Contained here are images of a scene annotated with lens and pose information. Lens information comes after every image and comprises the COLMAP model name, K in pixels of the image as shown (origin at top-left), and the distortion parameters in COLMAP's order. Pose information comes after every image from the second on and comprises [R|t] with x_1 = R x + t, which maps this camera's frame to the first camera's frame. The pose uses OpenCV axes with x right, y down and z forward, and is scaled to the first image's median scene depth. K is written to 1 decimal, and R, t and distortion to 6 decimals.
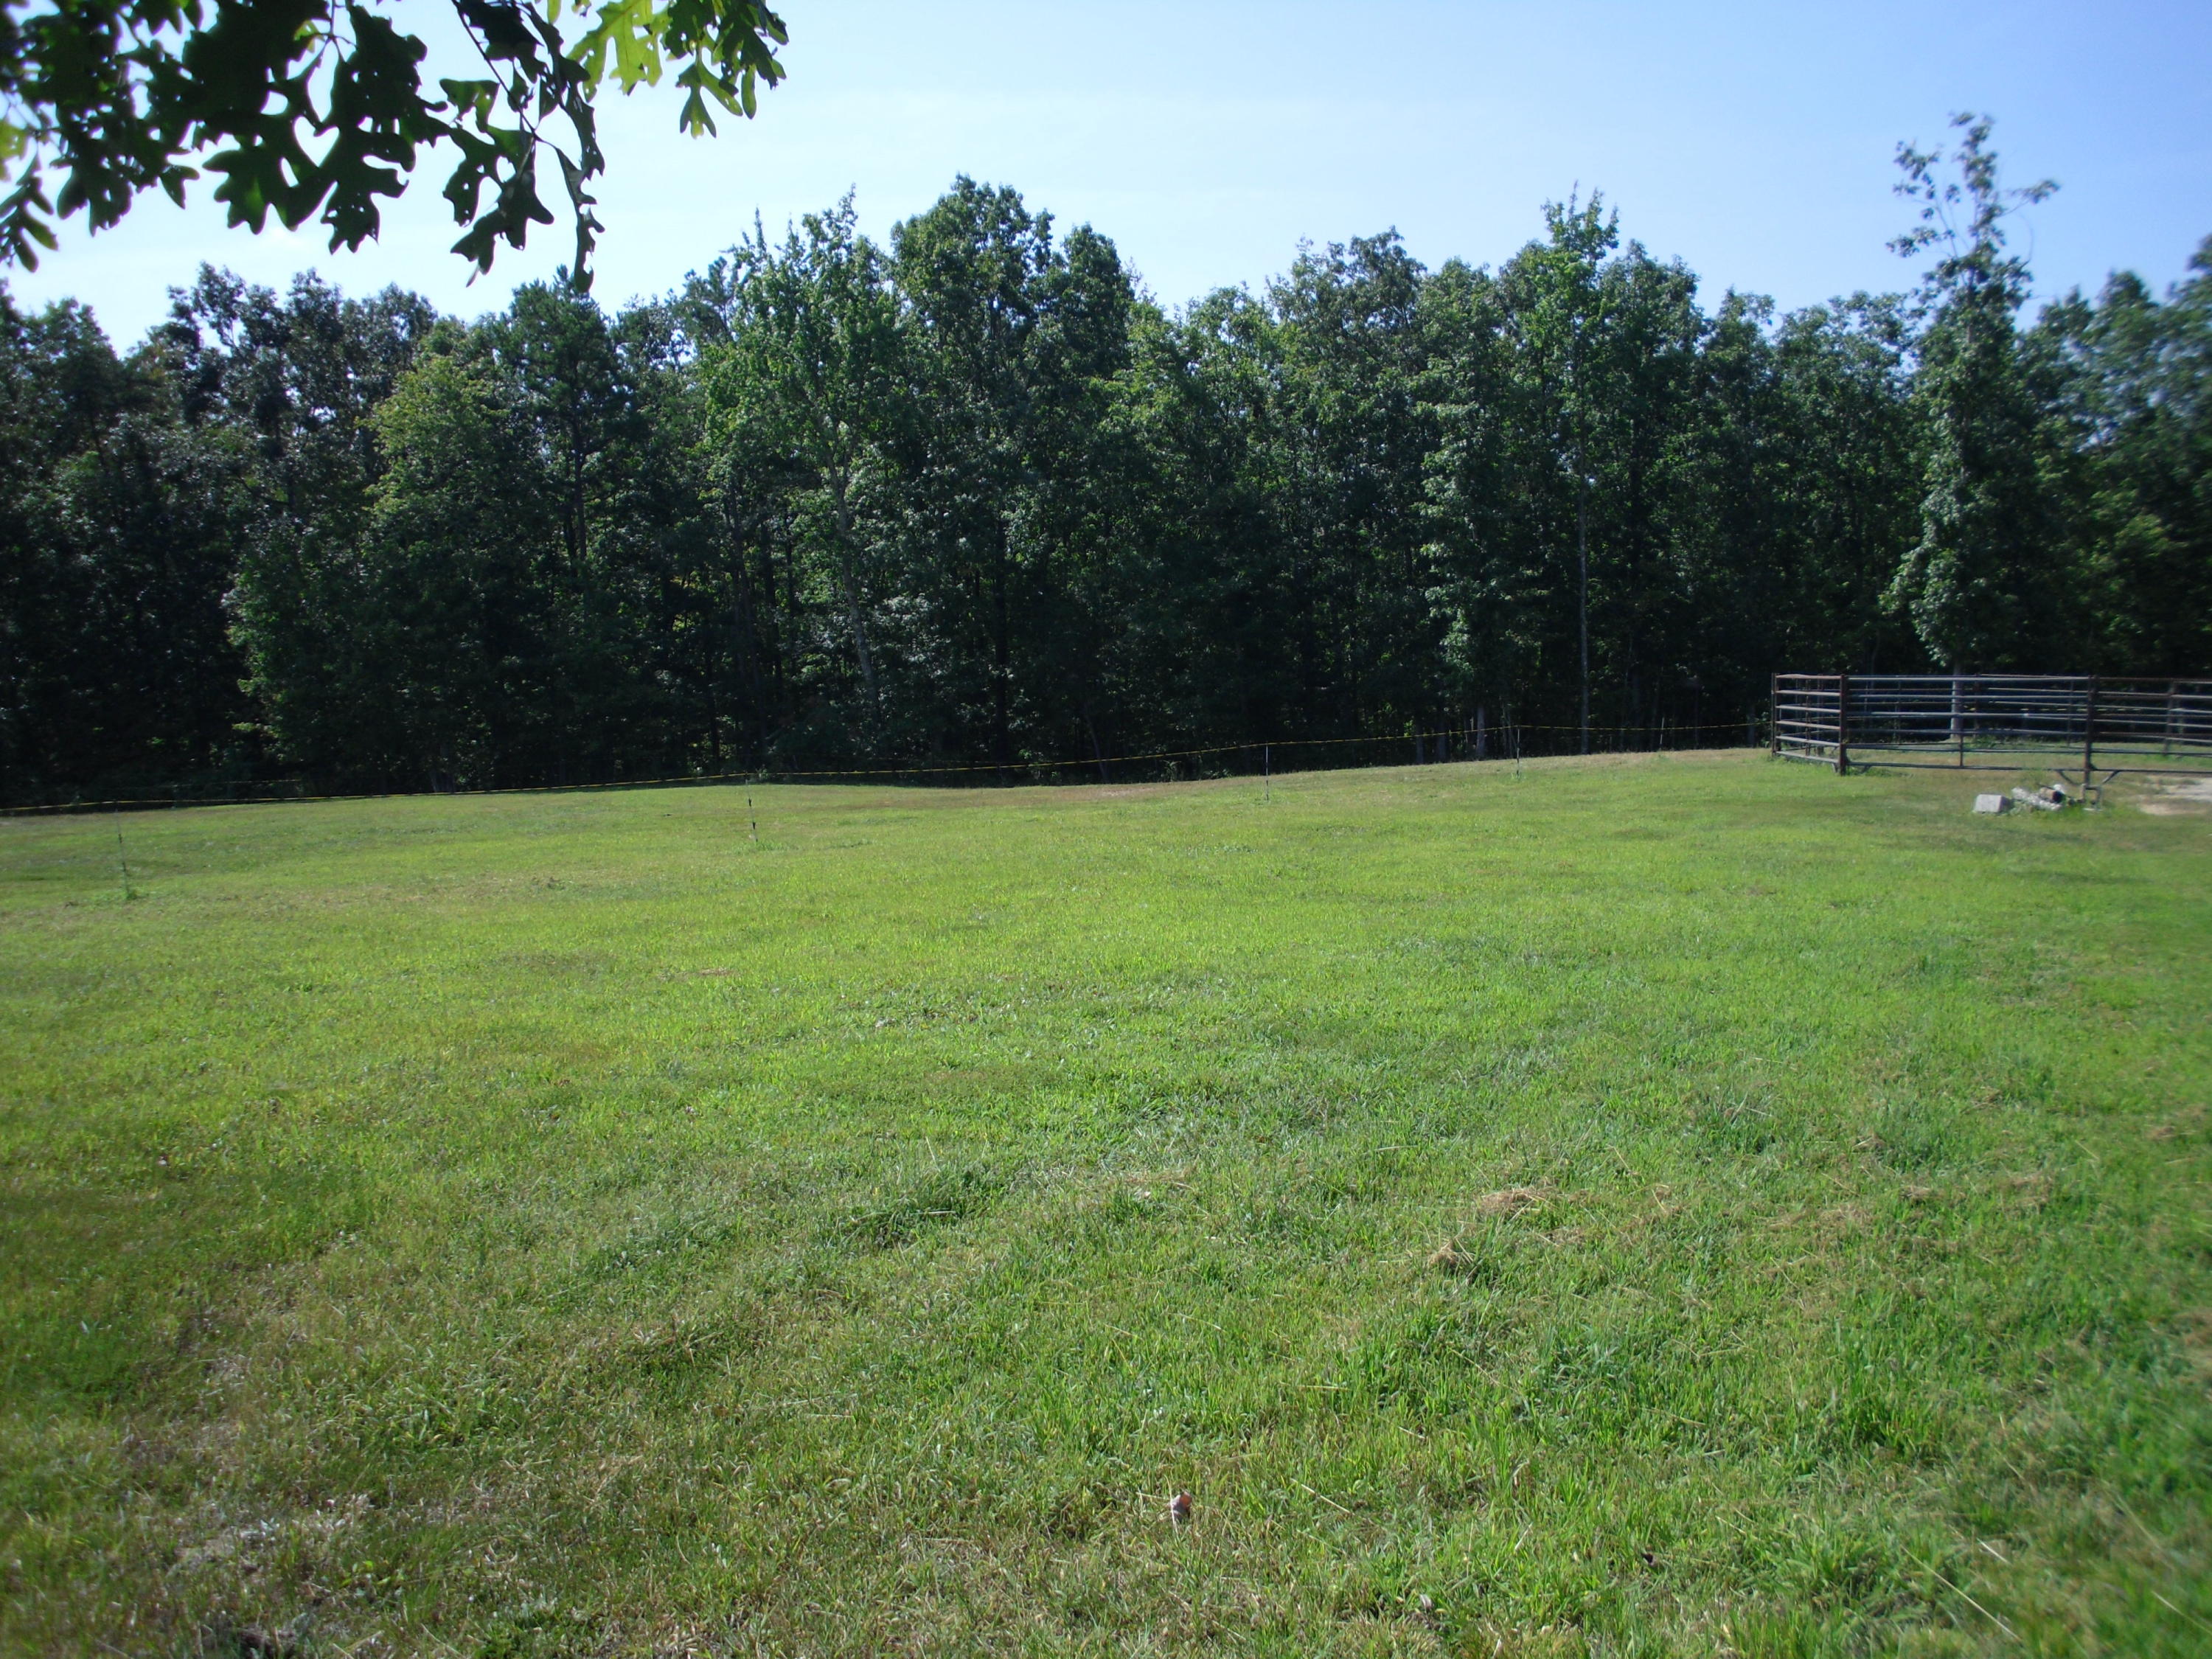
lens RADIAL K [[1831.6, 0, 1105.3], [0, 1831.6, 777.0], [0, 0, 1]] dist [-0.136010, 0.001691]
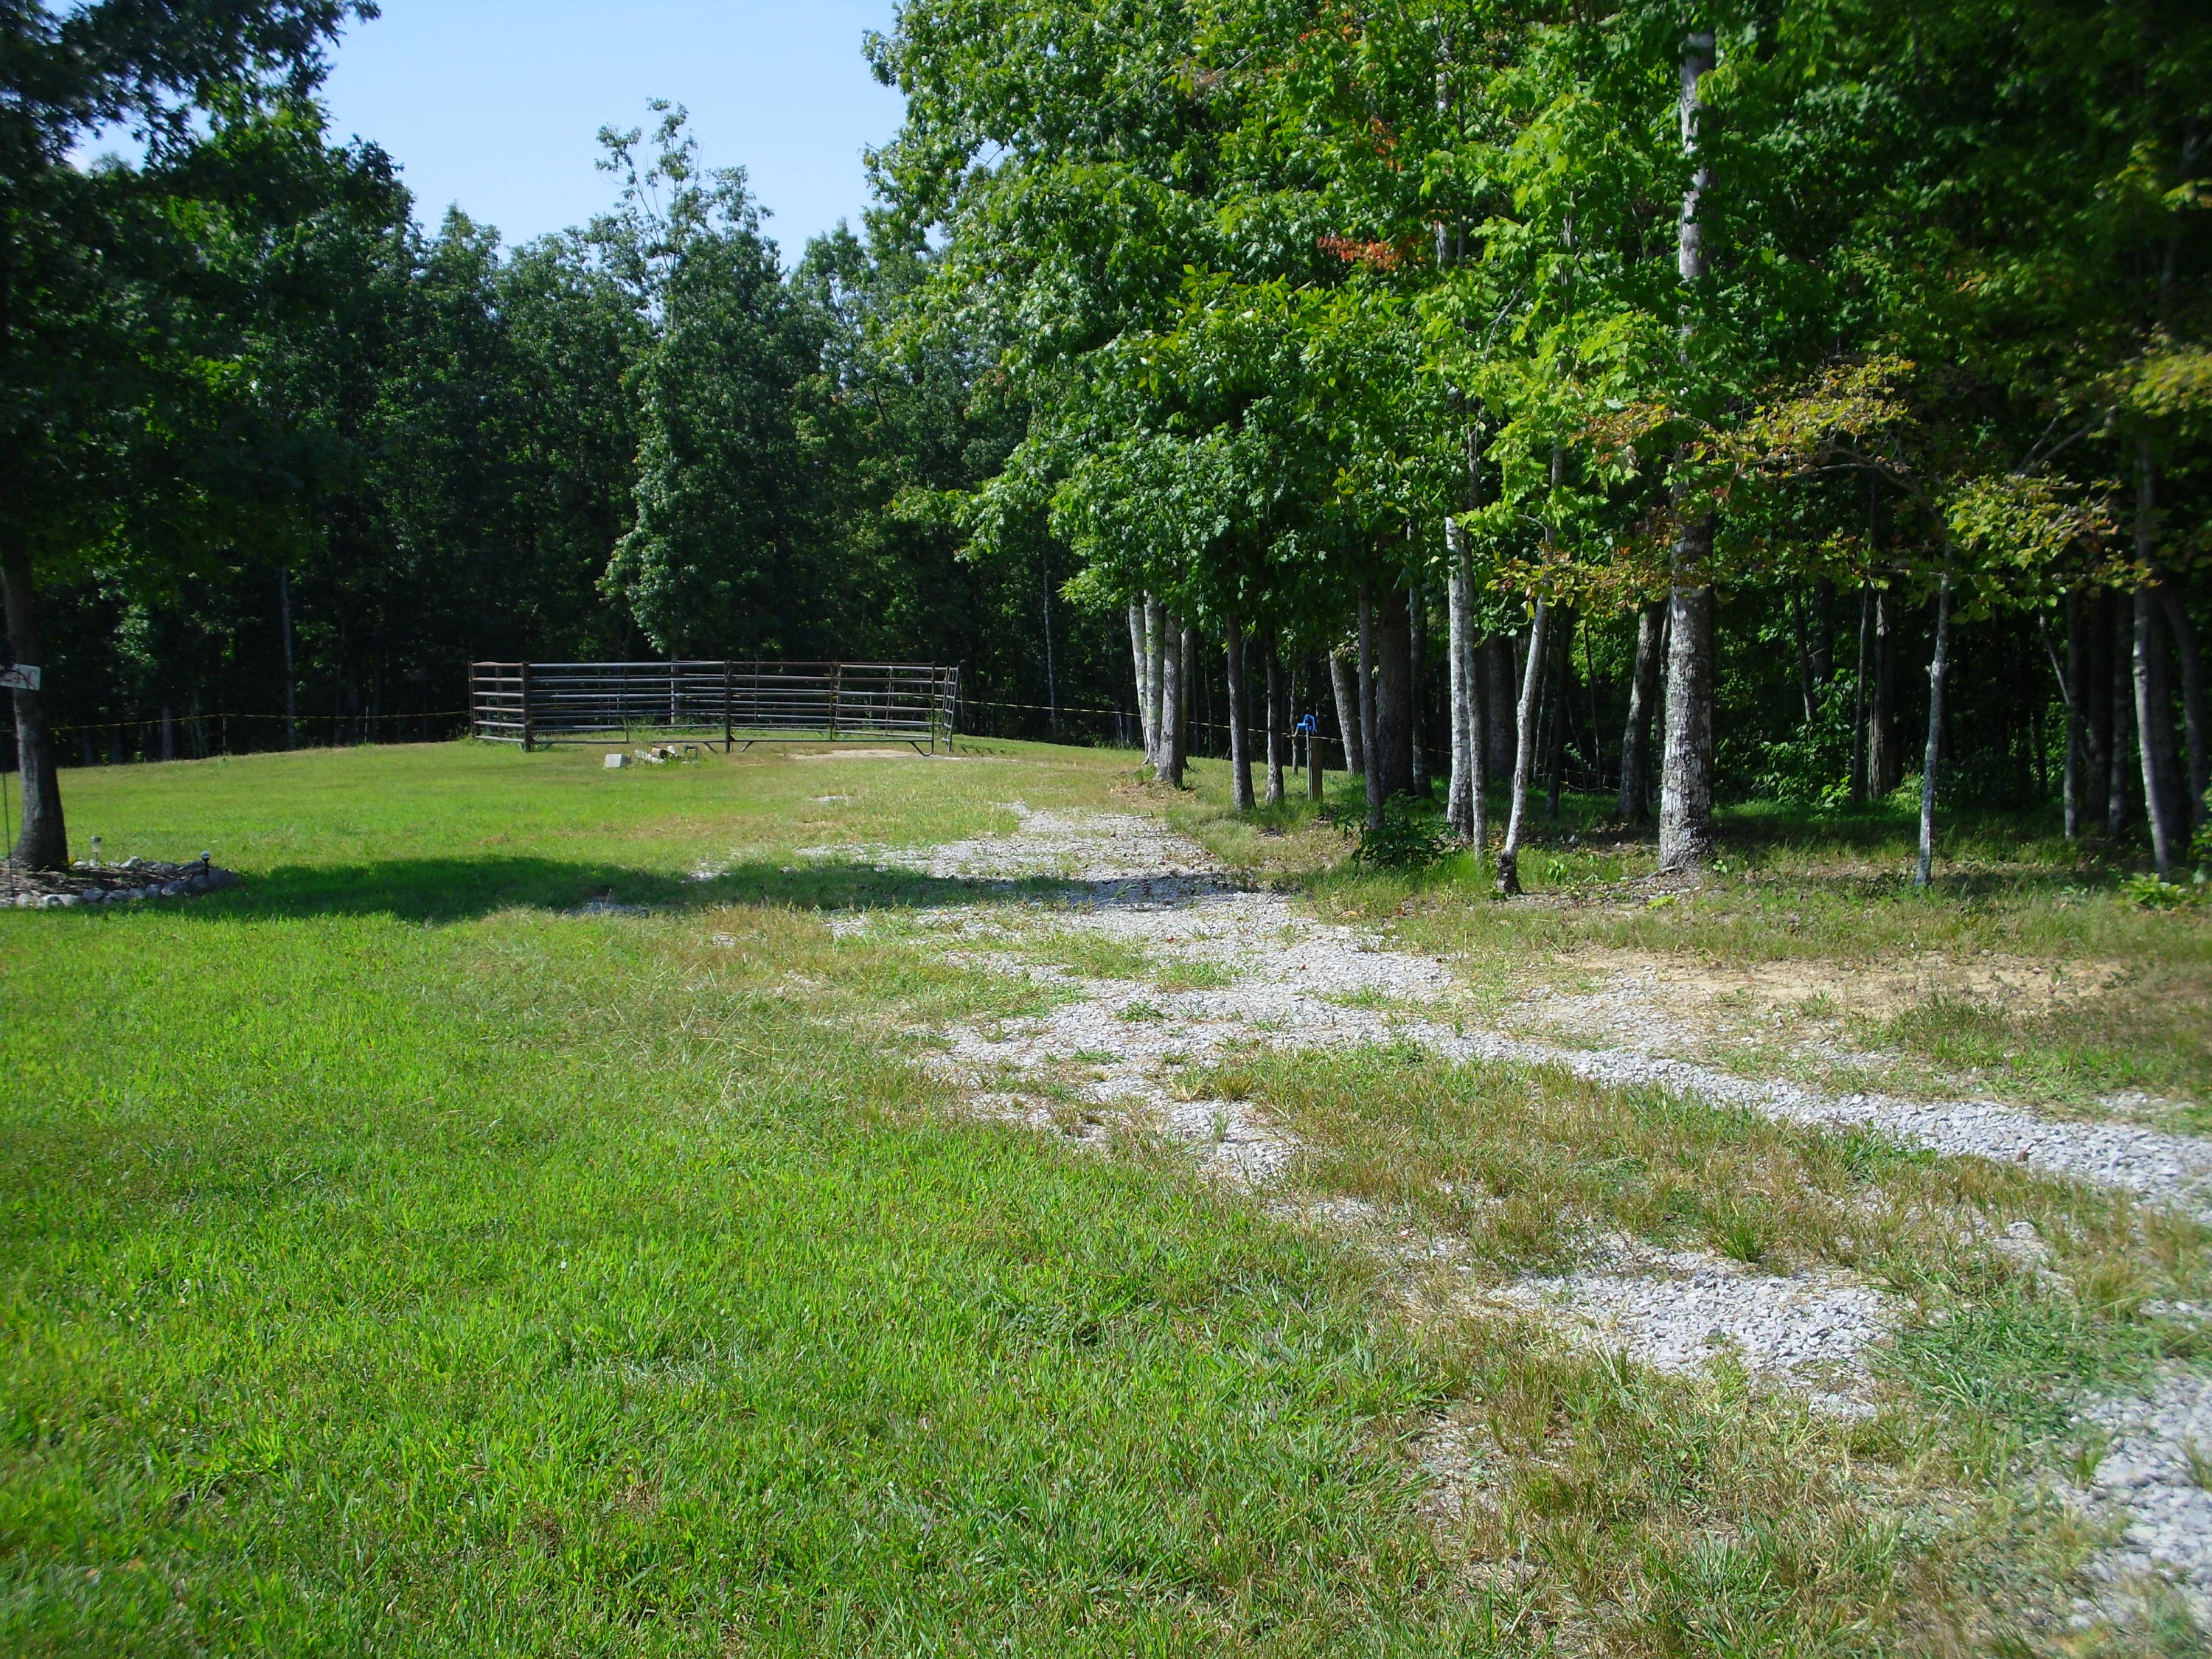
lens RADIAL K [[2986.1, 0, 1103.4], [0, 2986.1, 1008.4], [0, 0, 1]] dist [-0.035001, -0.080388]
pose [[0.866643, -0.057848, 0.495564, -0.109721], [0.030092, 0.997508, 0.063817, 0.026693], [-0.498020, -0.040395, 0.866224, -0.421924]]
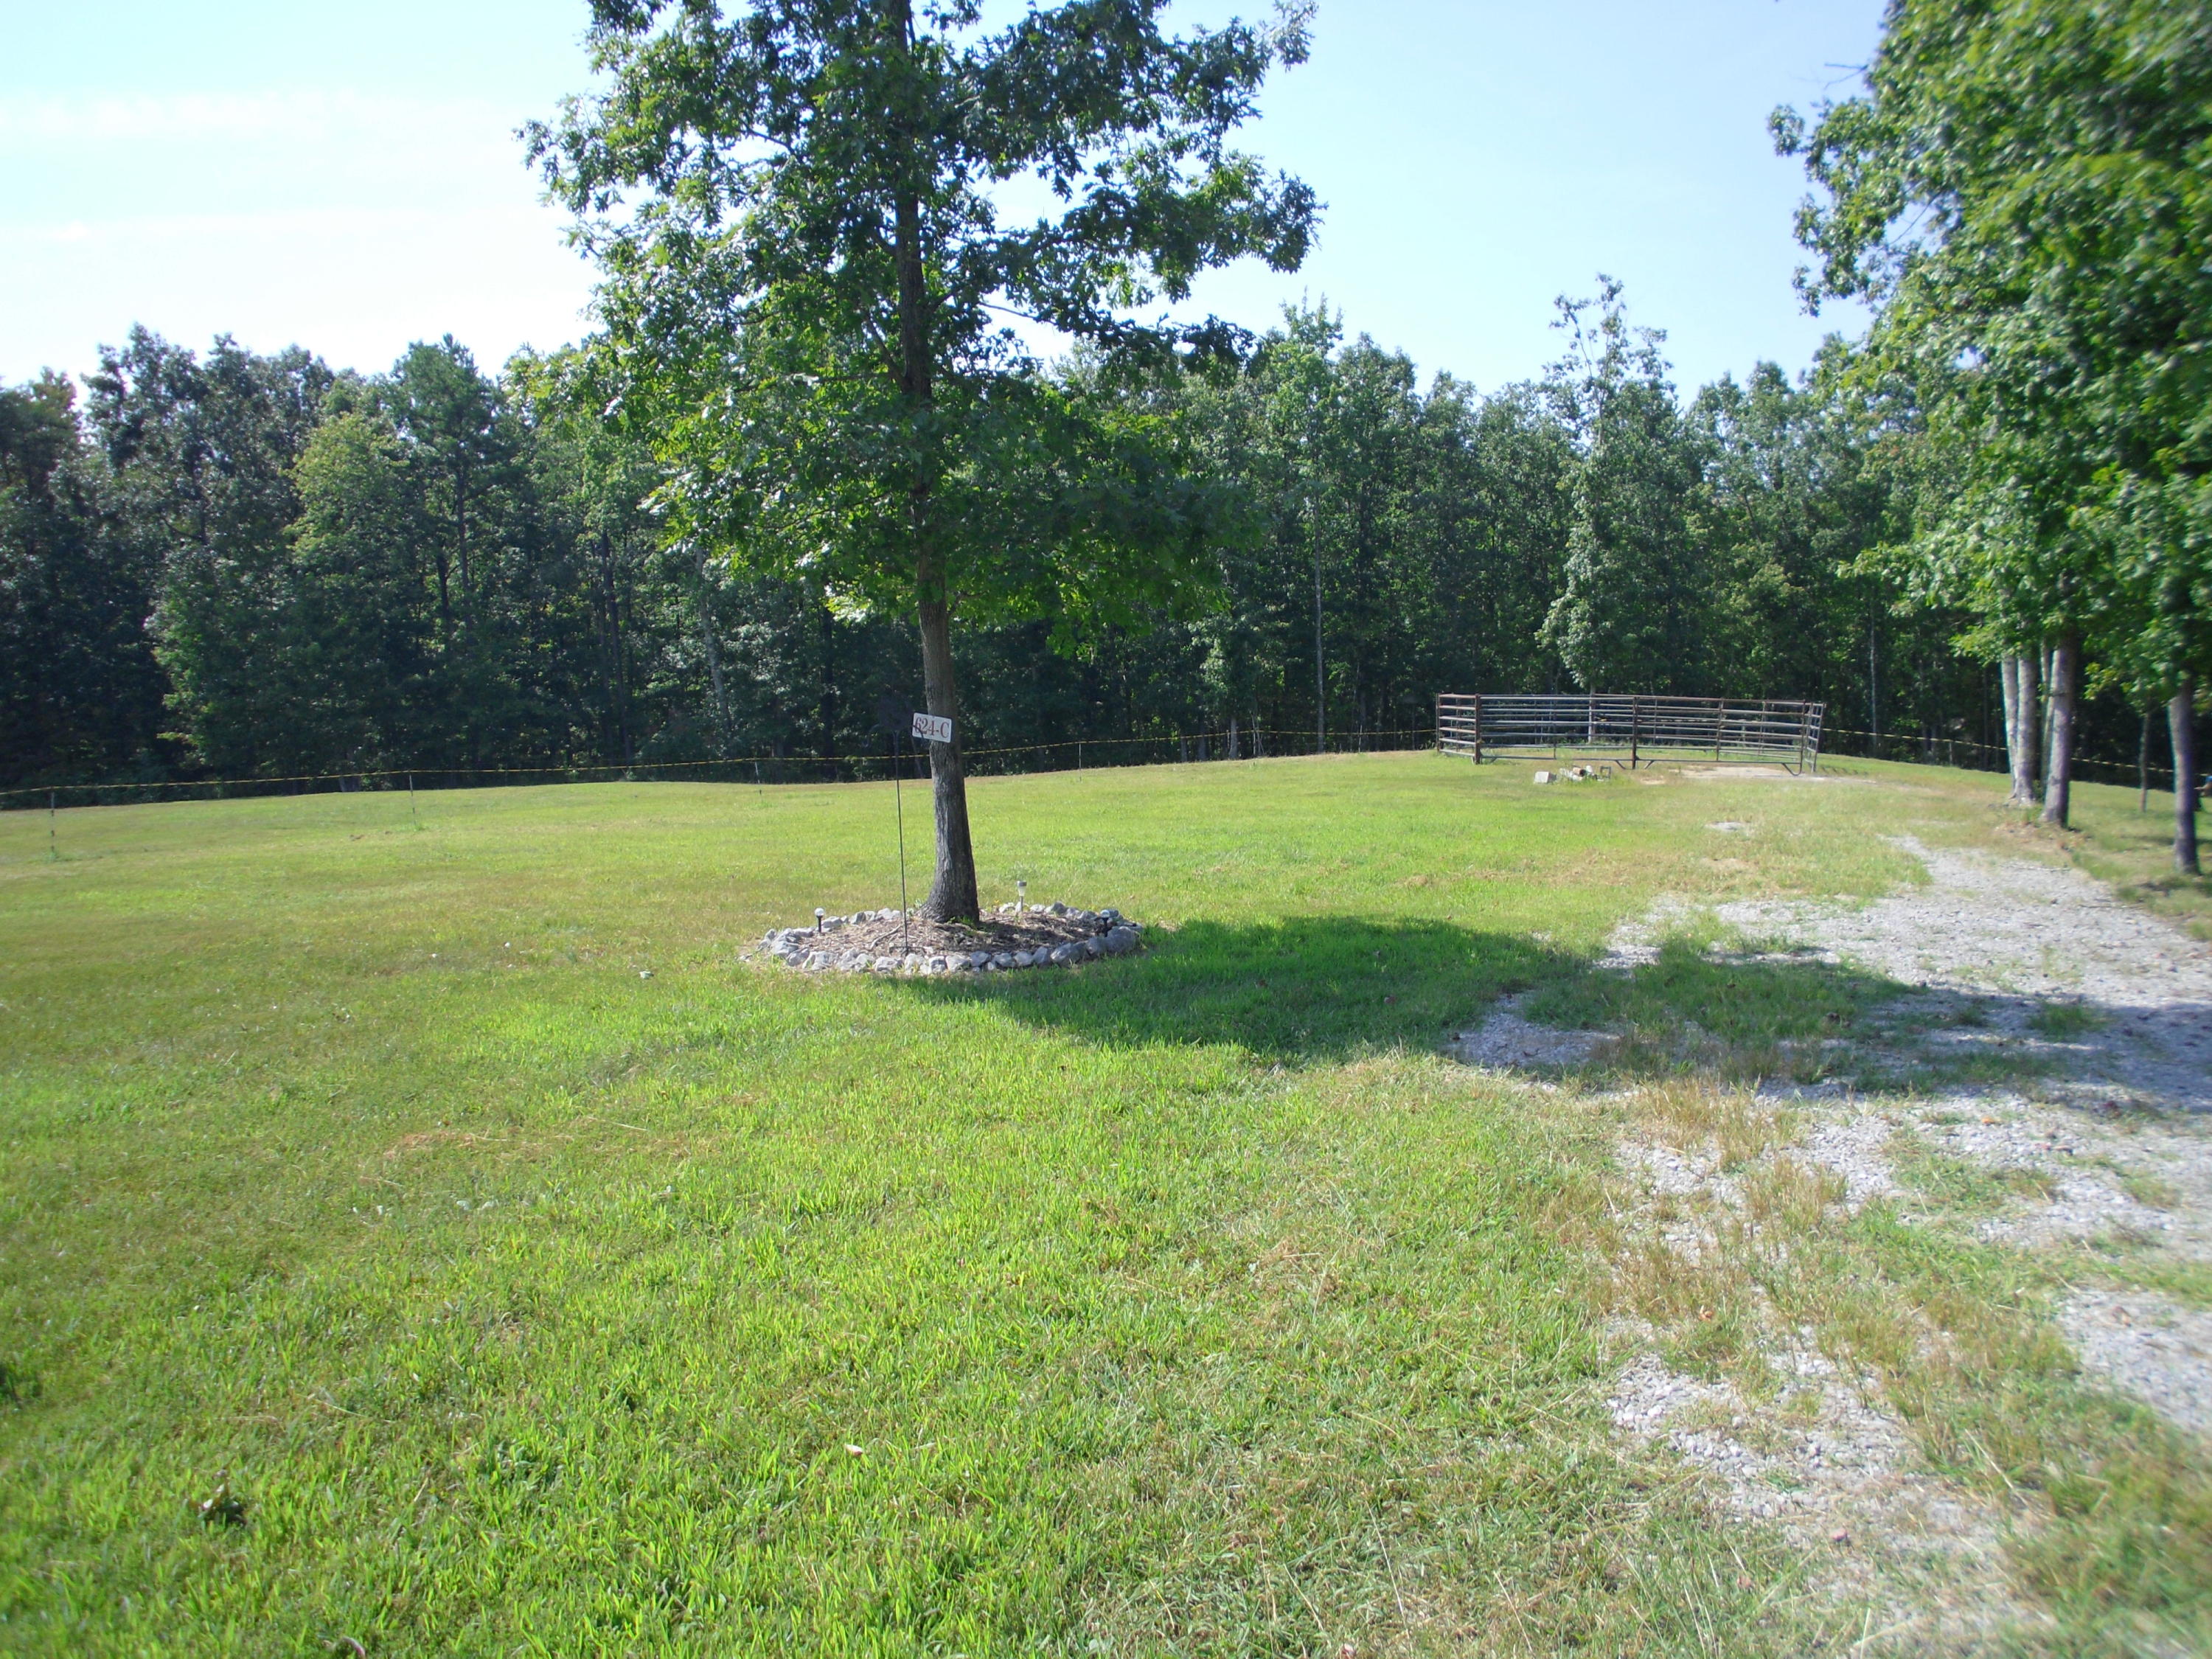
lens RADIAL K [[1901.7, 0, 1106.0], [0, 1901.7, 829.5], [0, 0, 1]] dist [-0.110070, 0.012299]
pose [[0.991469, -0.005317, 0.130234, -0.045500], [0.002927, 0.999824, 0.018534, 0.011839], [-0.130310, -0.017994, 0.991310, -0.256789]]
